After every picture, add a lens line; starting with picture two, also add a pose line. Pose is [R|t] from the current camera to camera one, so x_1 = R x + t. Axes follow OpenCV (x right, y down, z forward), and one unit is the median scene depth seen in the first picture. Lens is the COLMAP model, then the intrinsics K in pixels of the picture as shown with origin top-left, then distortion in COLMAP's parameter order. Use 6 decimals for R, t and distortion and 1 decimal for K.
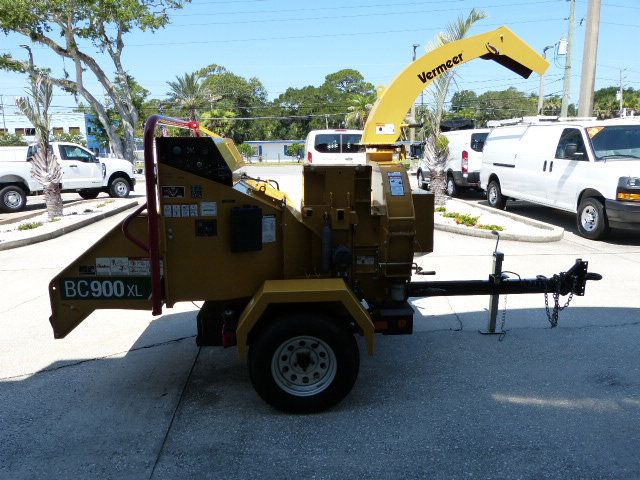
lens RADIAL K [[479.2, 0, 317.5], [0, 479.2, 246.8], [0, 0, 1]] dist [-0.042782, 0.037512]
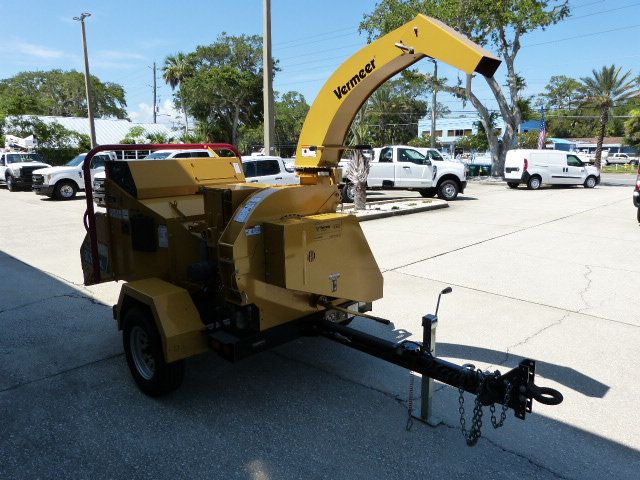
lens RADIAL K [[479.2, 0, 316.7], [0, 479.2, 244.7], [0, 0, 1]] dist [-0.042782, 0.037512]
pose [[0.658716, 0.155632, -0.736120, 1.067280], [-0.158075, 0.985163, 0.066832, -0.160915], [0.735599, 0.072339, 0.673544, 0.484346]]
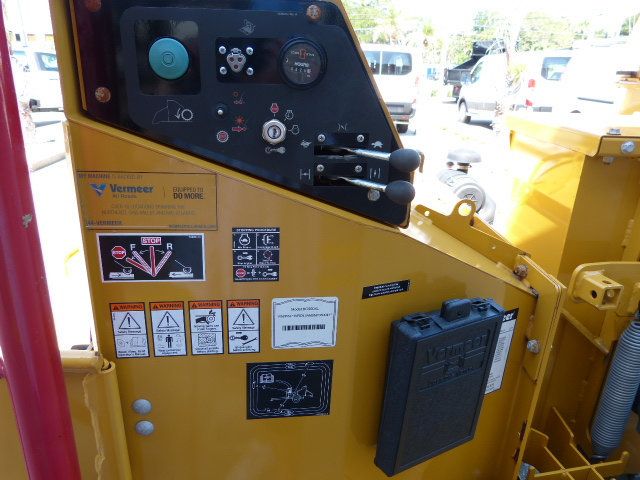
lens RADIAL K [[479.2, 0, 315.3], [0, 479.2, 245.4], [0, 0, 1]] dist [-0.042782, 0.037512]
pose [[0.999198, 0.039850, -0.003991, -0.214230], [-0.038766, 0.987386, 0.153514, -0.147424], [0.010058, -0.153236, 0.988138, 0.740502]]
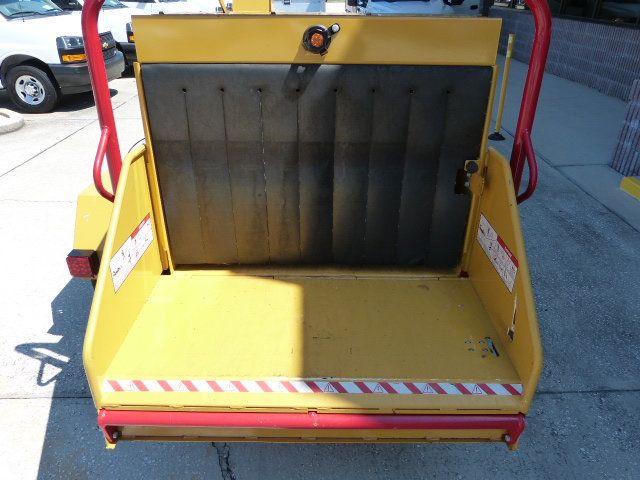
lens RADIAL K [[479.2, 0, 319.8], [0, 479.2, 248.5], [0, 0, 1]] dist [-0.042782, 0.037512]
pose [[0.058001, -0.473225, 0.879030, -0.896642], [0.203210, 0.867675, 0.453703, -0.267654], [-0.977416, 0.152313, 0.146490, 1.074054]]
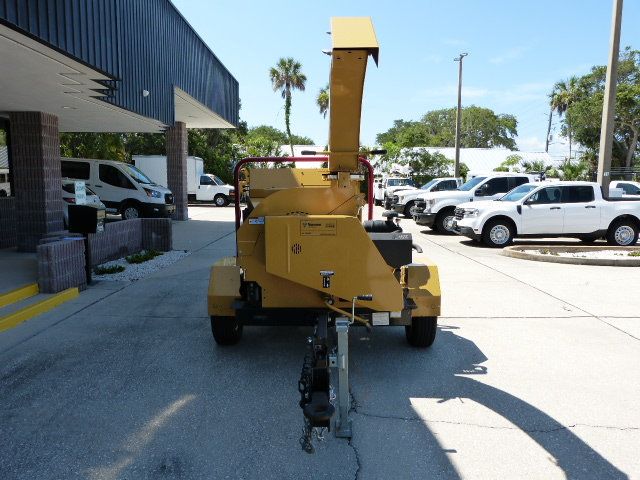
lens RADIAL K [[479.2, 0, 319.4], [0, 479.2, 242.3], [0, 0, 1]] dist [-0.042782, 0.037512]
pose [[-0.078151, 0.140588, -0.986979, 1.450695], [-0.209536, 0.965577, 0.154130, -0.274675], [0.974673, 0.218853, -0.046002, 1.311569]]
